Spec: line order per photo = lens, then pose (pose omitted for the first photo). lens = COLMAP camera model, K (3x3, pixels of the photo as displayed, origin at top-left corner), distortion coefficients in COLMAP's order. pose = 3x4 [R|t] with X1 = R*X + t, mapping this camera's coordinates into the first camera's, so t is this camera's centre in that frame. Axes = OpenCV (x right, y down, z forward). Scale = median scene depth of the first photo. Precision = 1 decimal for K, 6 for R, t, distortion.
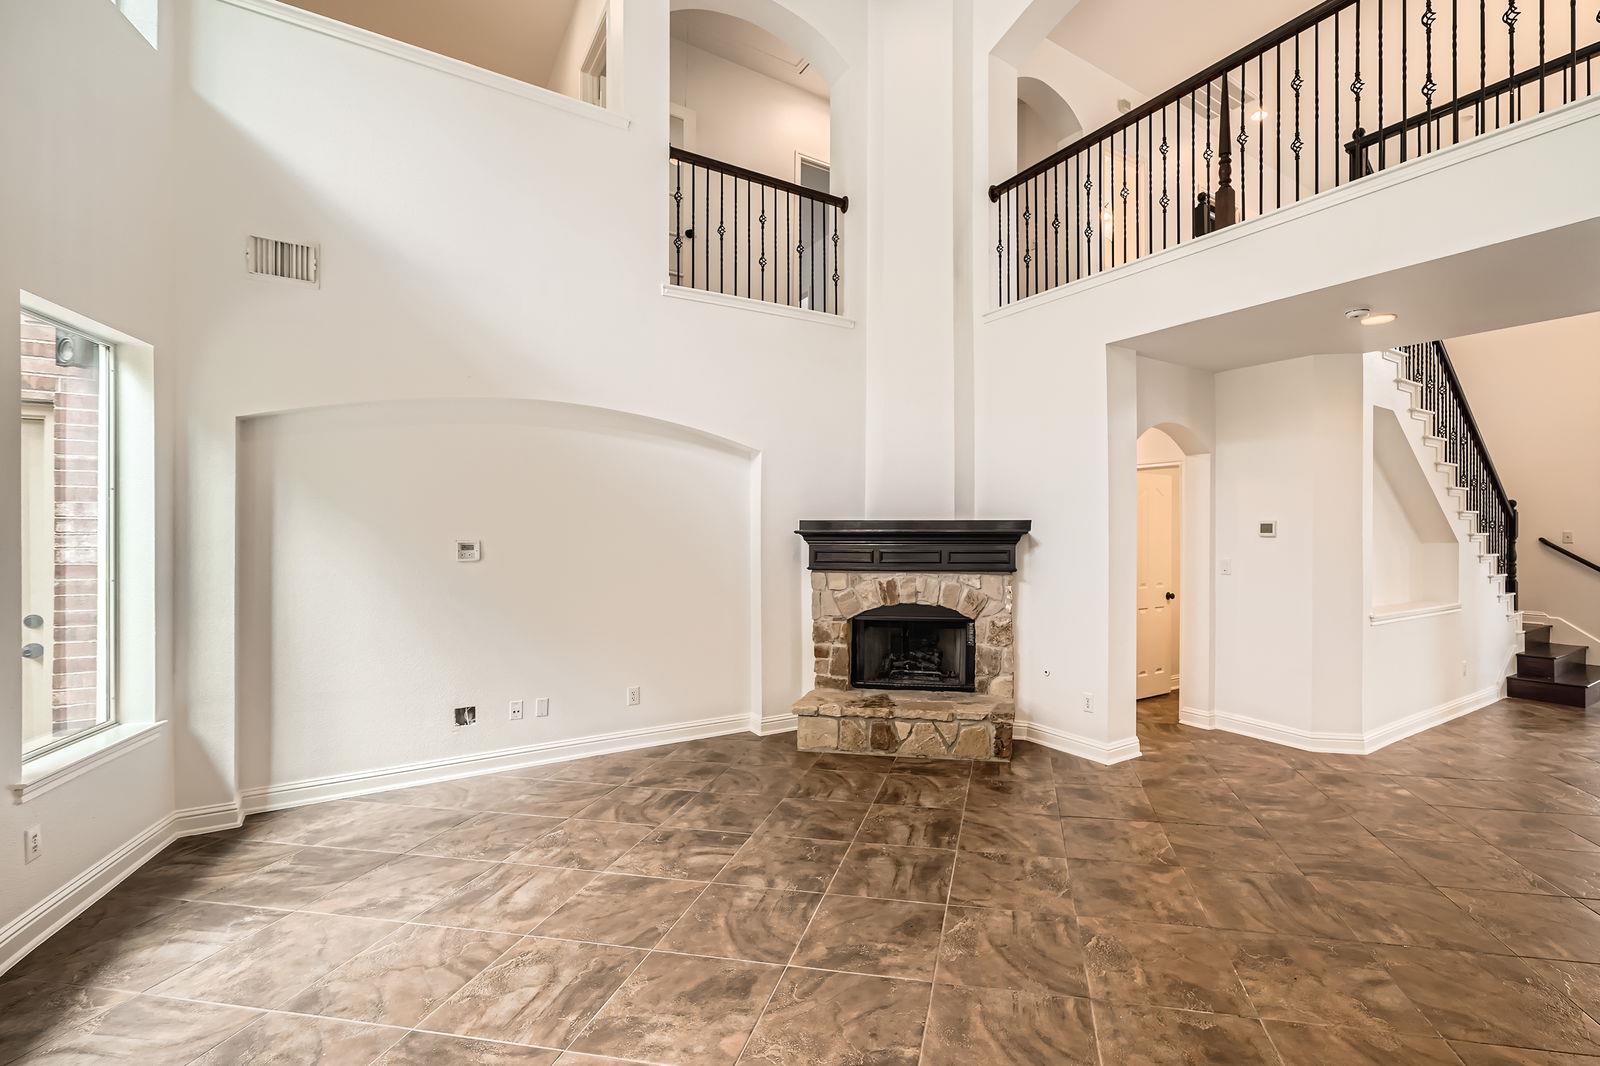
lens RADIAL K [[718.8, 0, 879.7], [0, 718.8, 535.1], [0, 0, 1]] dist [-0.007489, 0.003657]
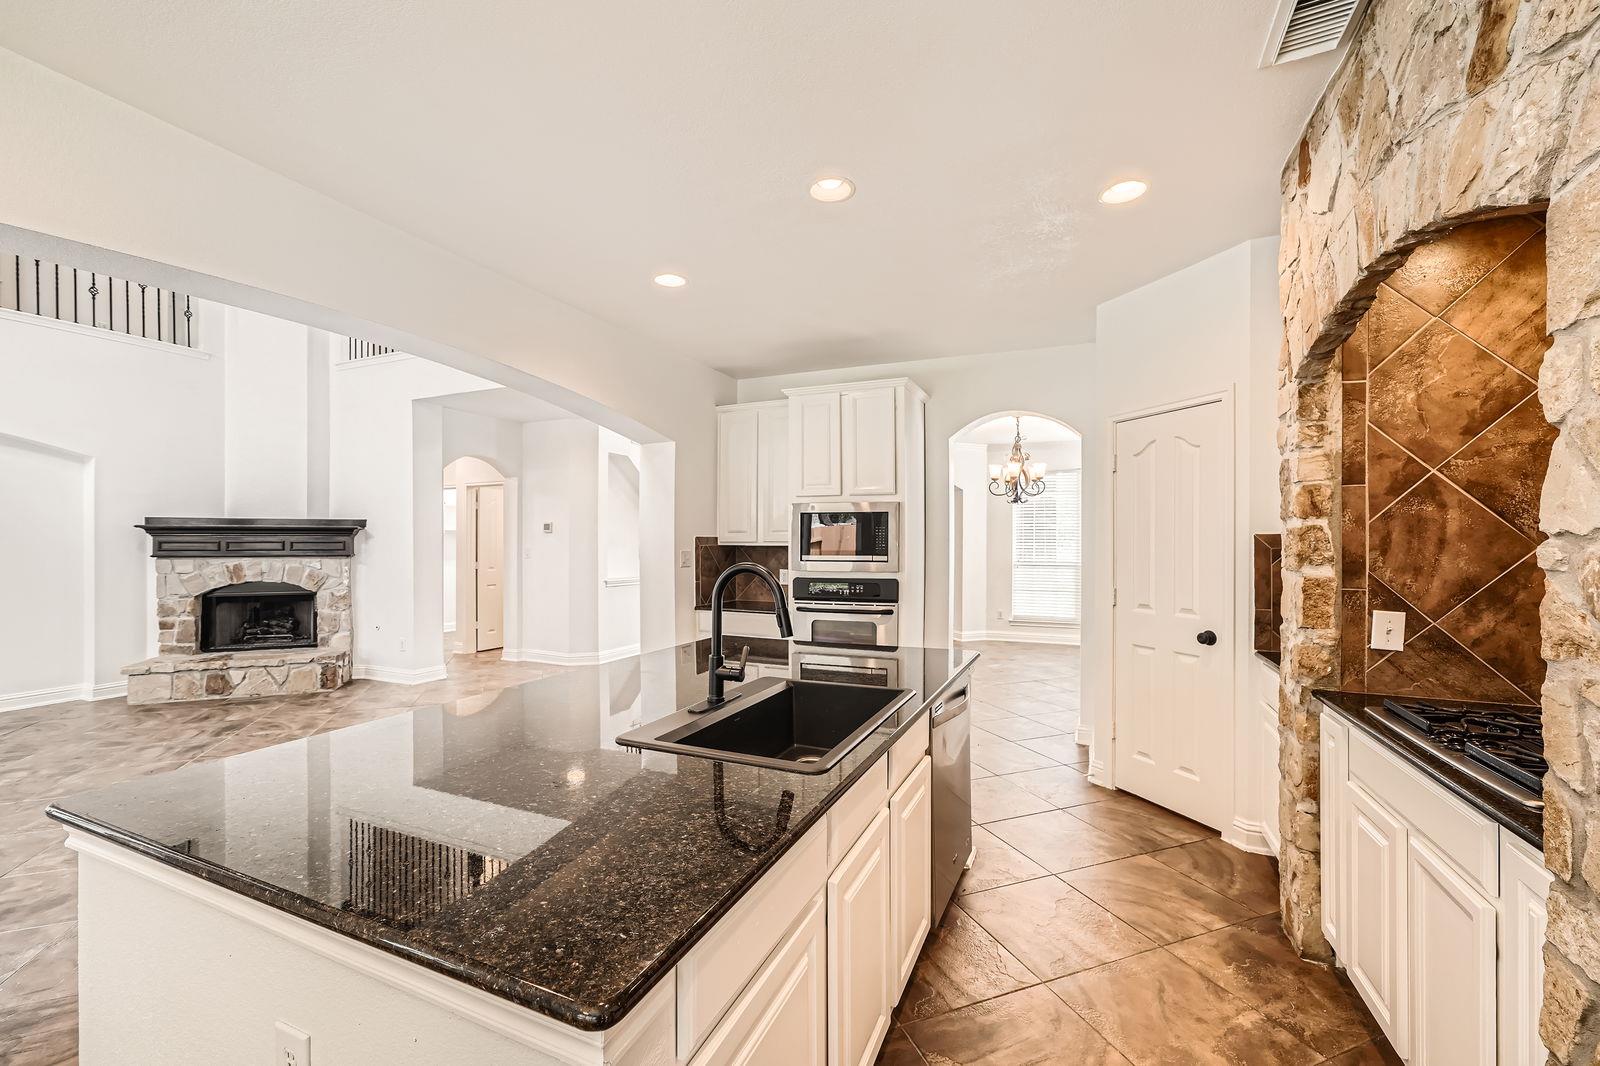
lens RADIAL K [[639.8, 0, 795.1], [0, 639.8, 540.3], [0, 0, 1]] dist [-0.016514, 0.004762]
pose [[0.848863, 0.000328, 0.528612, 0.264638], [-0.002238, 0.999993, 0.002973, 0.015379], [-0.528608, -0.003706, 0.848858, -0.478616]]
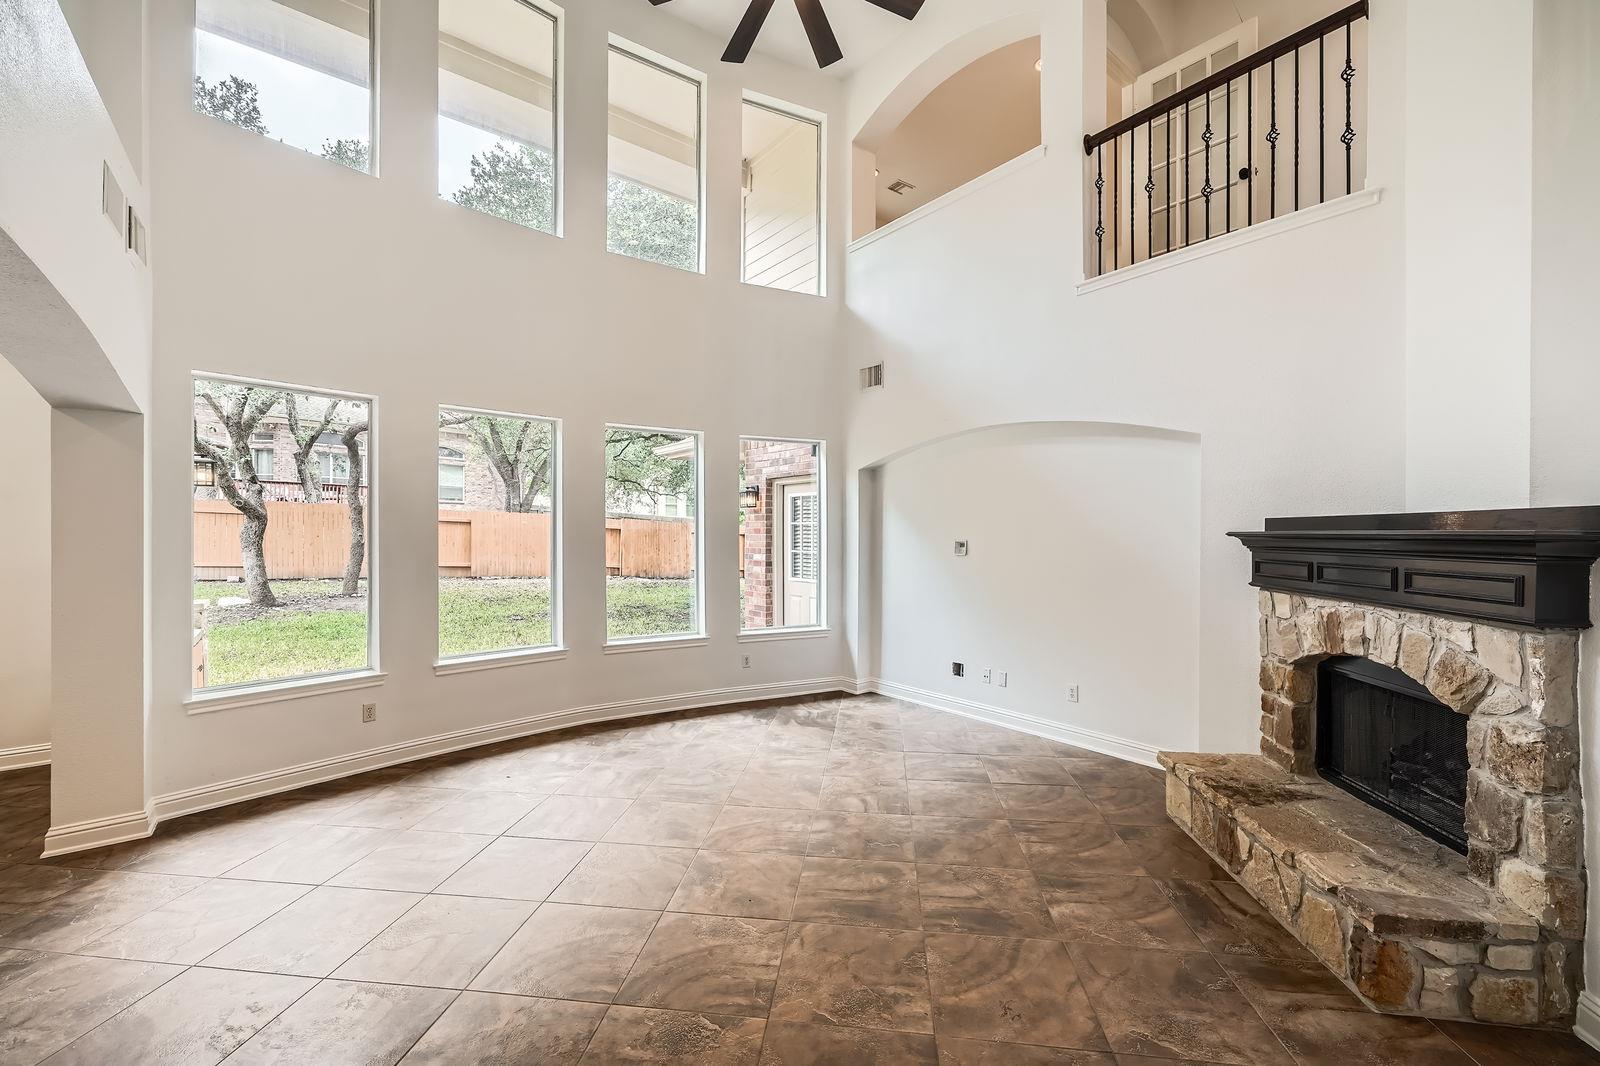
lens RADIAL K [[639.8, 0, 802.0], [0, 639.8, 533.3], [0, 0, 1]] dist [-0.016514, 0.004762]
pose [[0.063370, -0.000413, -0.997990, 0.524295], [0.001477, 0.999999, -0.000320, -0.004085], [0.997989, -0.001454, 0.063370, 0.532163]]
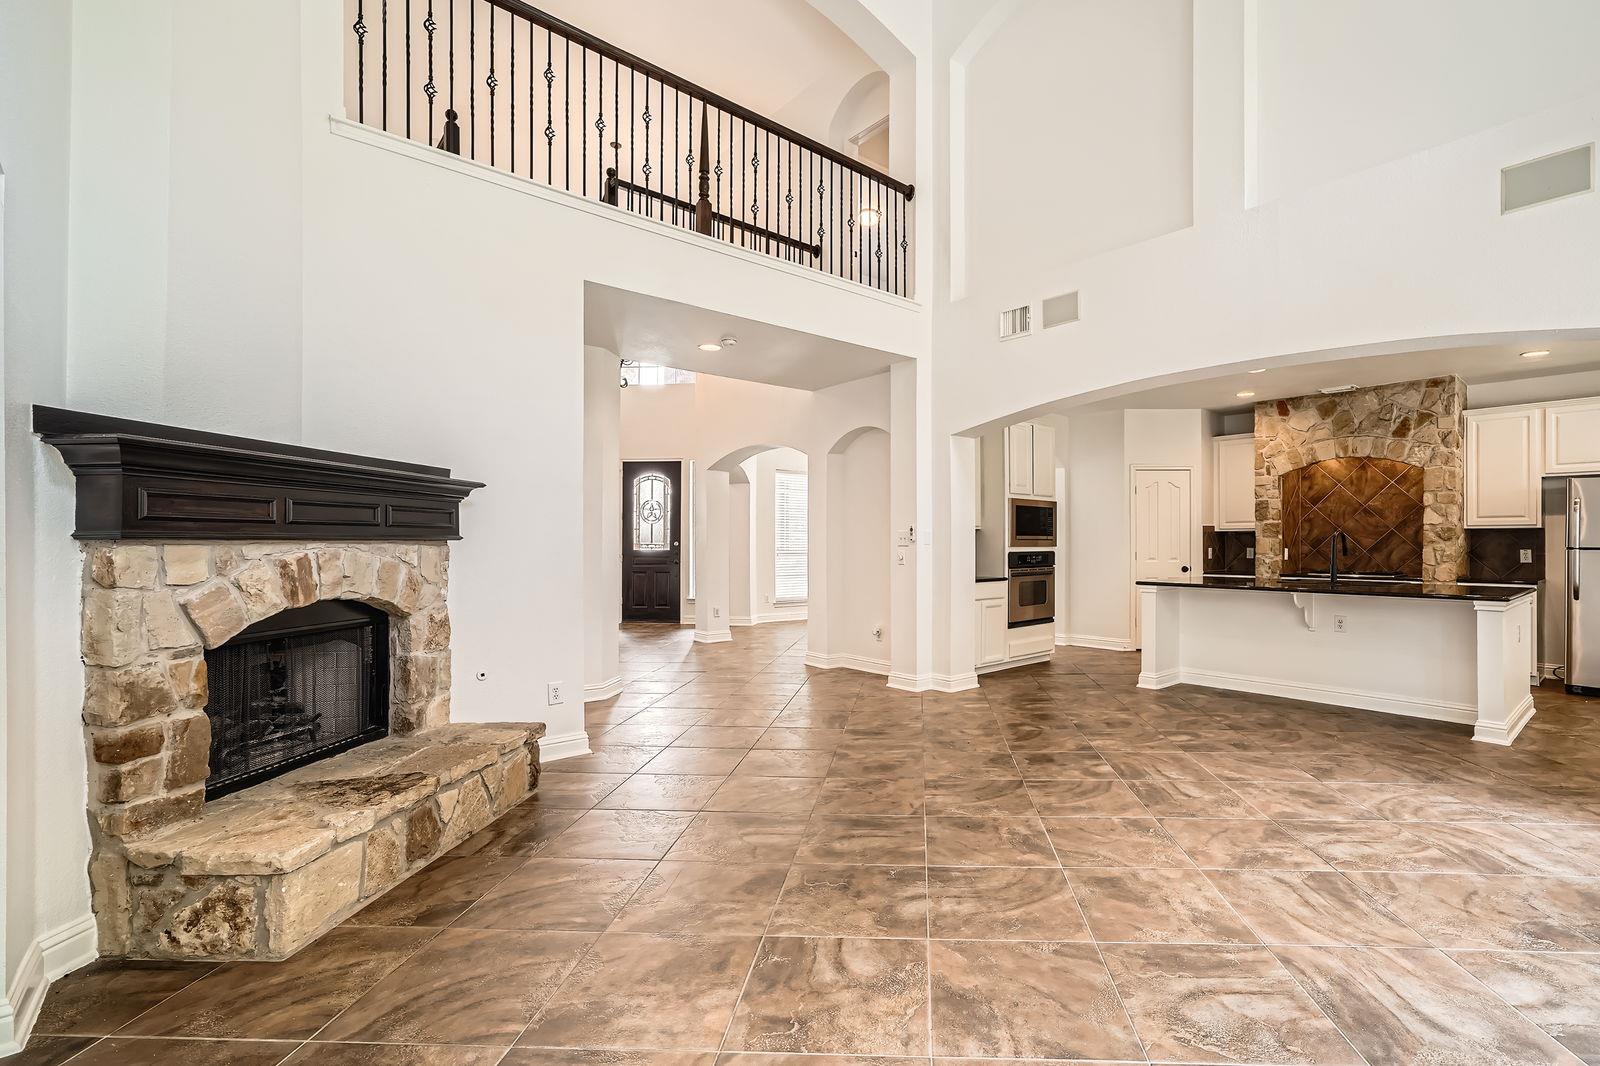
lens RADIAL K [[718.8, 0, 891.0], [0, 718.8, 544.8], [0, 0, 1]] dist [-0.007489, 0.003657]
pose [[-0.146206, -0.004627, 0.989243, -0.554877], [-0.006144, 0.999974, 0.003769, 0.050125], [-0.989235, -0.005526, -0.146231, 0.673625]]
